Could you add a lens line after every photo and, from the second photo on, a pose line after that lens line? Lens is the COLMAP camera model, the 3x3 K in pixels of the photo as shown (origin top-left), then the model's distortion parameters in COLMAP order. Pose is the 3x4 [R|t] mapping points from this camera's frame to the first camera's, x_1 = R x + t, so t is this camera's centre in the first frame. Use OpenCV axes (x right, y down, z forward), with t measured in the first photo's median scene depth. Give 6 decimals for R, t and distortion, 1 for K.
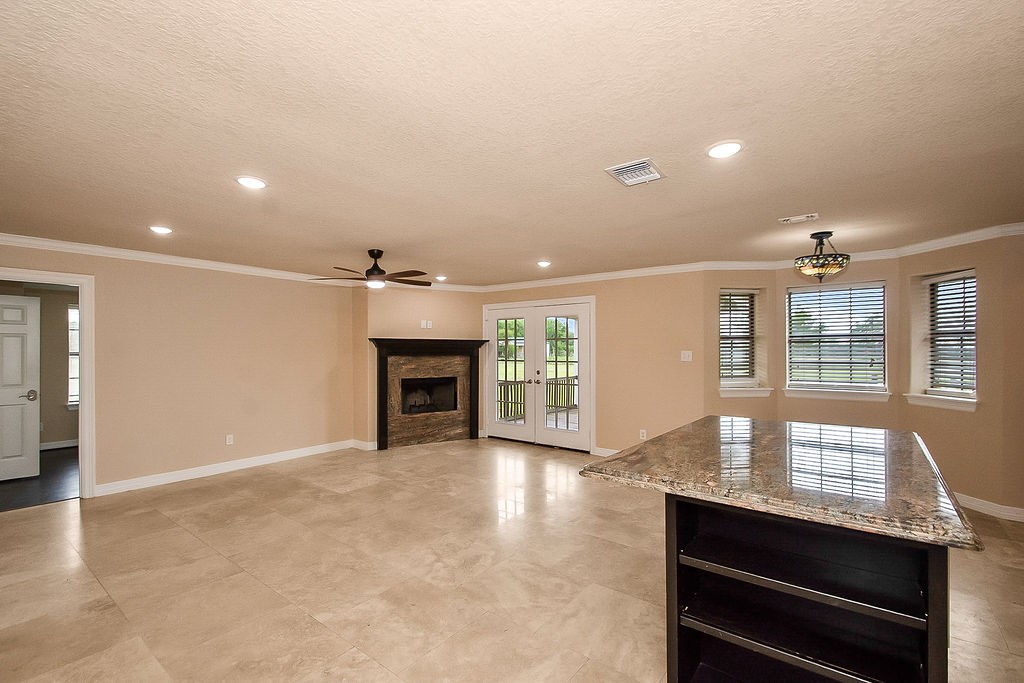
lens RADIAL K [[452.4, 0, 501.7], [0, 452.4, 348.4], [0, 0, 1]] dist [0.025596, -0.015603]
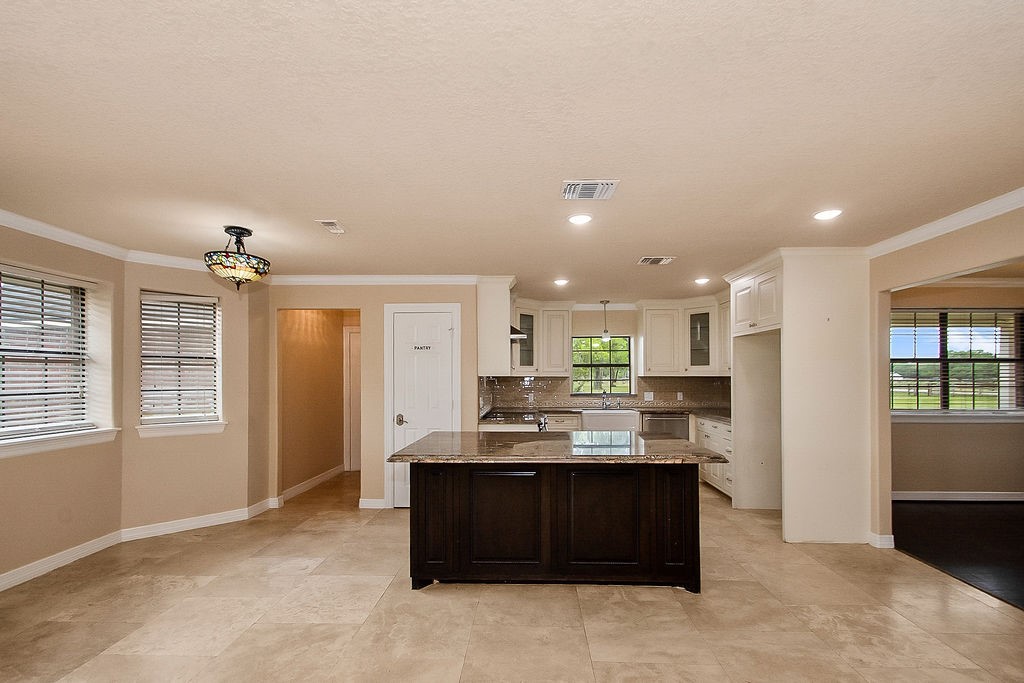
lens RADIAL K [[459.7, 0, 517.3], [0, 459.7, 373.9], [0, 0, 1]] dist [0.014031, -0.000439]
pose [[-0.604169, 0.009916, 0.796794, -0.166175], [0.000953, 0.999931, -0.011722, 0.008935], [-0.796855, -0.006323, -0.604137, 0.713116]]
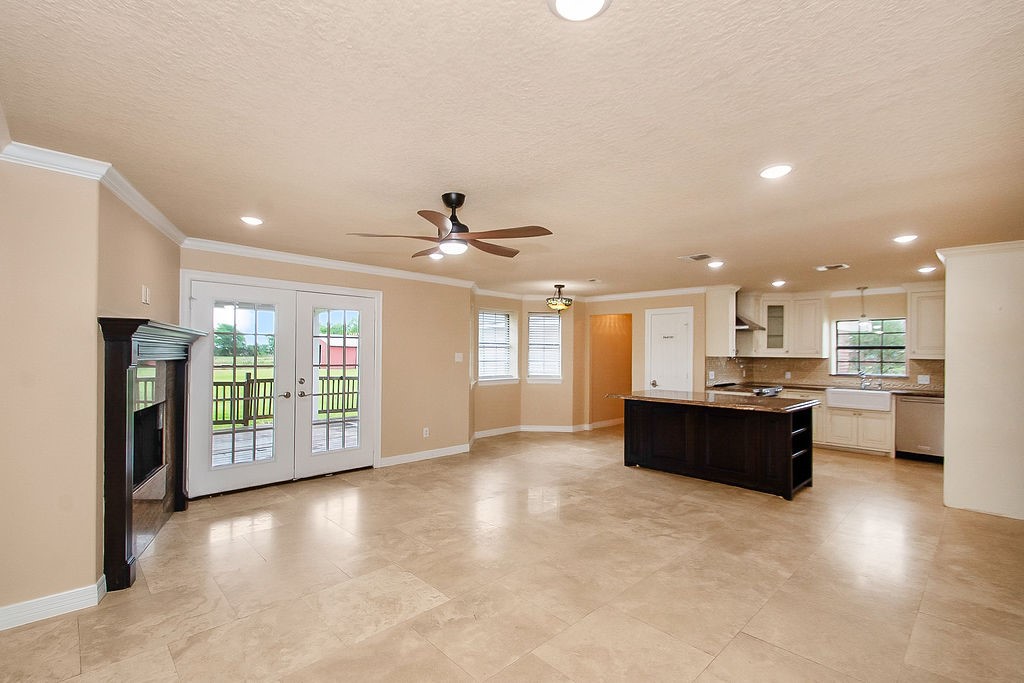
lens RADIAL K [[462.6, 0, 512.1], [0, 462.6, 354.4], [0, 0, 1]] dist [0.015362, -0.000149]
pose [[0.122517, 0.001781, 0.992465, -0.675926], [-0.014061, 0.999901, -0.000059, 0.005429], [-0.992367, -0.013948, 0.122530, 0.622570]]
